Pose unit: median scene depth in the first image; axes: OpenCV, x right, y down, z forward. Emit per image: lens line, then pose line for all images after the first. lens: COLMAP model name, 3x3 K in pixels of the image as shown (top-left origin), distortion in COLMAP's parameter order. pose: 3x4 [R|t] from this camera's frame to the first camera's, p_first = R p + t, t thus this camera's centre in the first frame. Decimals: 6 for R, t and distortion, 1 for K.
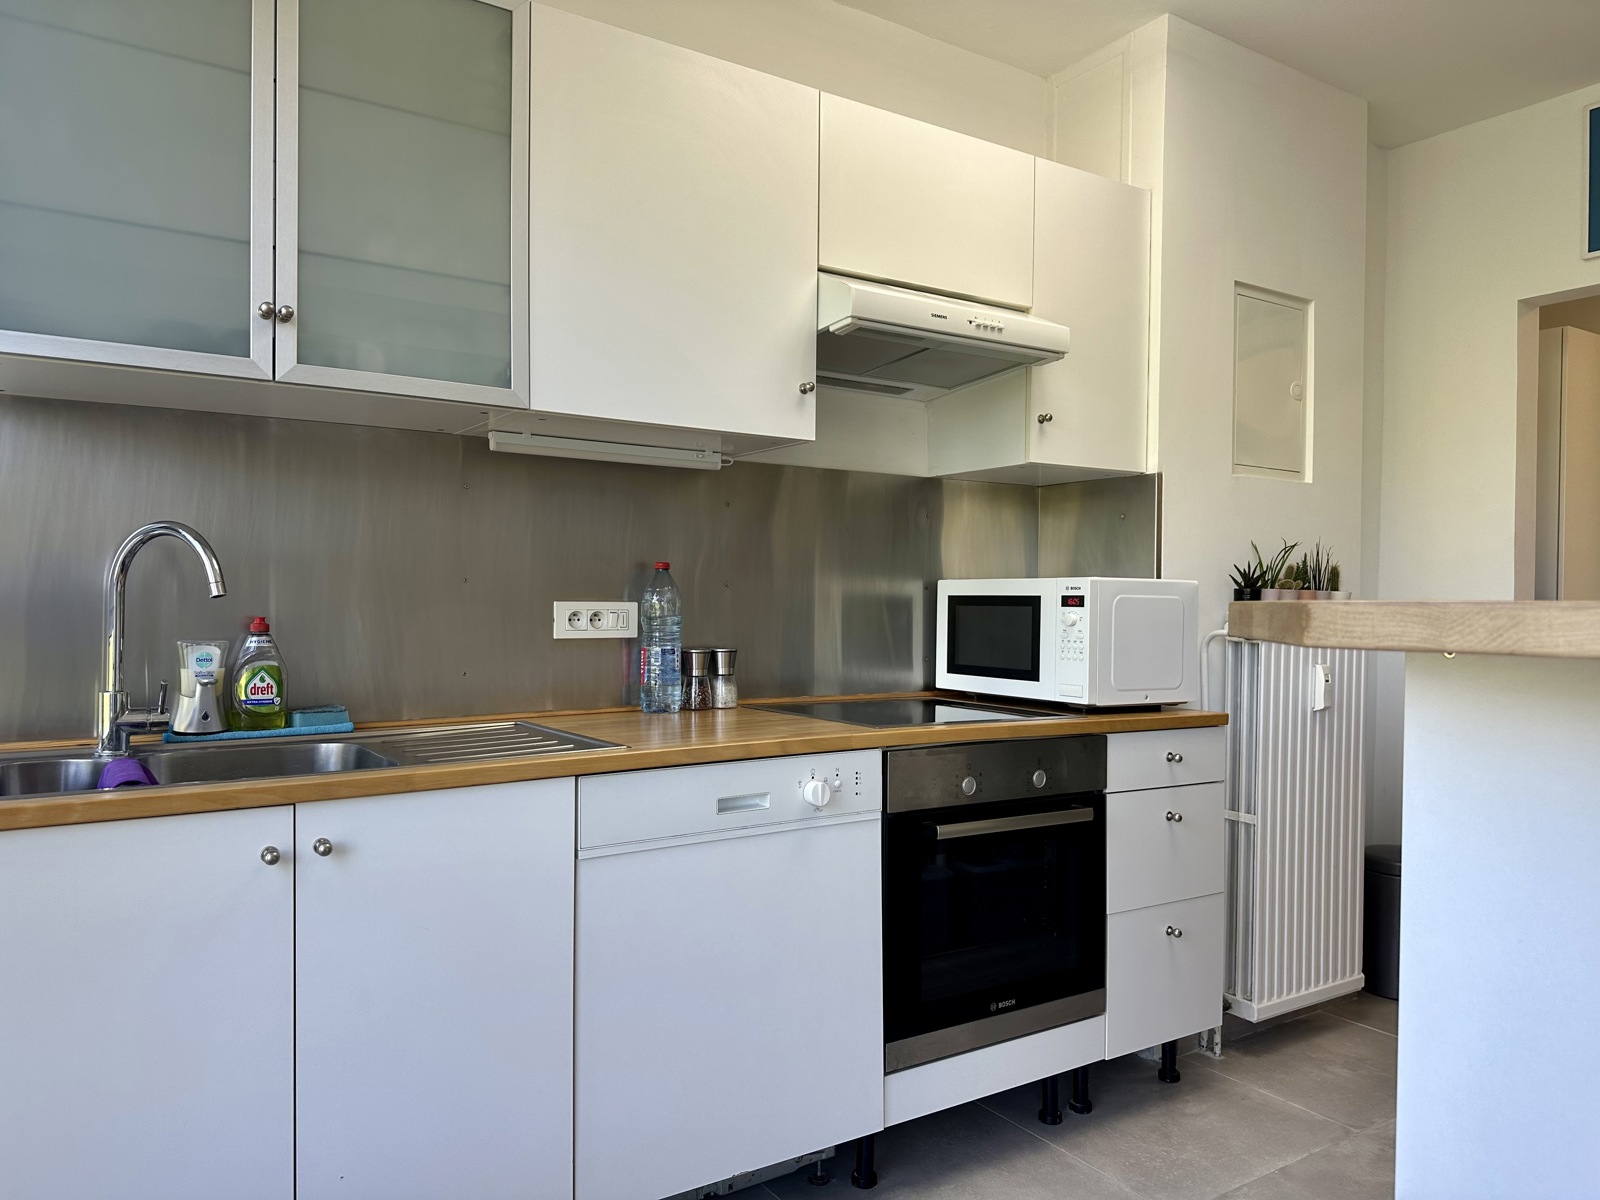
lens RADIAL K [[1142.4, 0, 799.9], [0, 1142.4, 602.5], [0, 0, 1]] dist [0.075159, -0.025267]
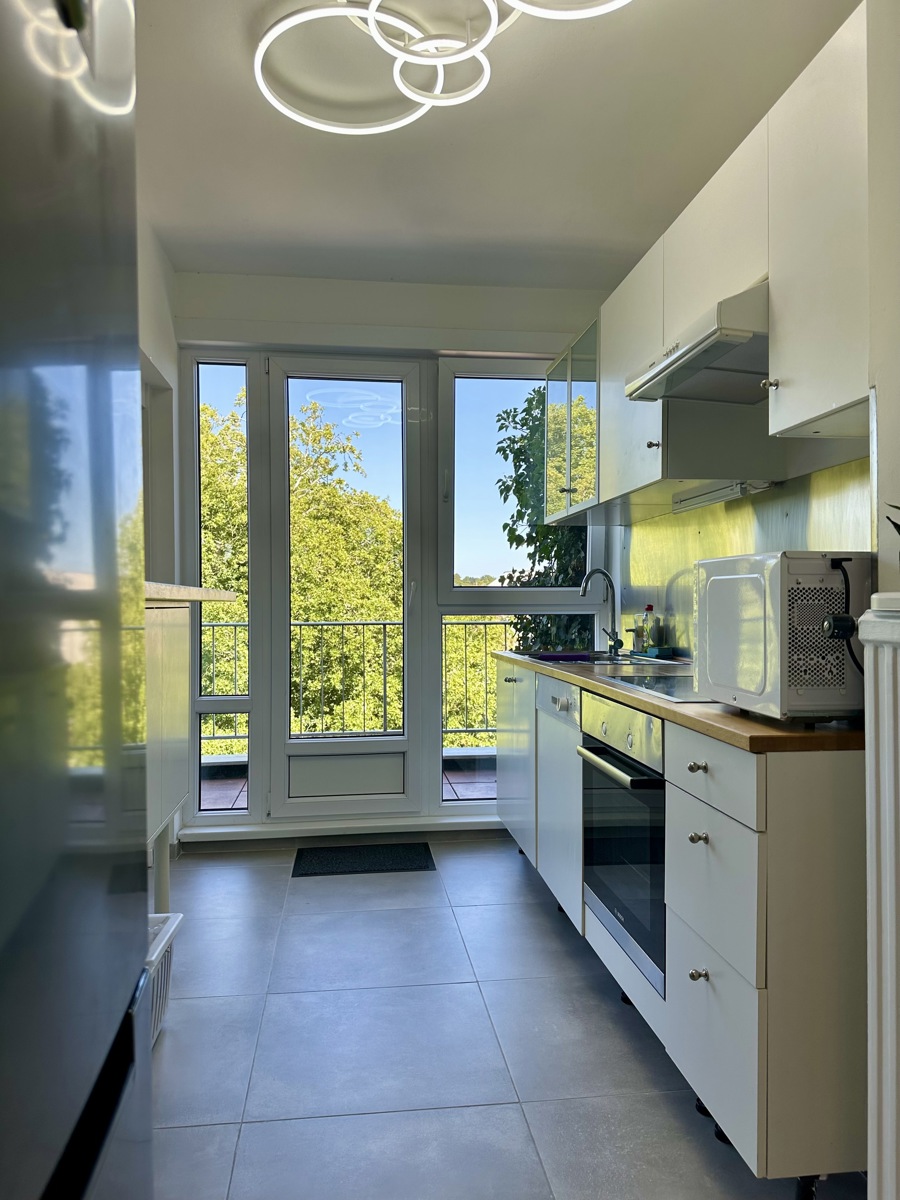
lens RADIAL K [[856.8, 0, 450.3], [0, 856.8, 601.7], [0, 0, 1]] dist [0.075159, -0.025267]
pose [[-0.449162, -0.006109, -0.893429, 1.035939], [-0.005941, 0.999975, -0.003851, 0.017030], [0.893431, 0.003578, -0.449187, 1.197482]]
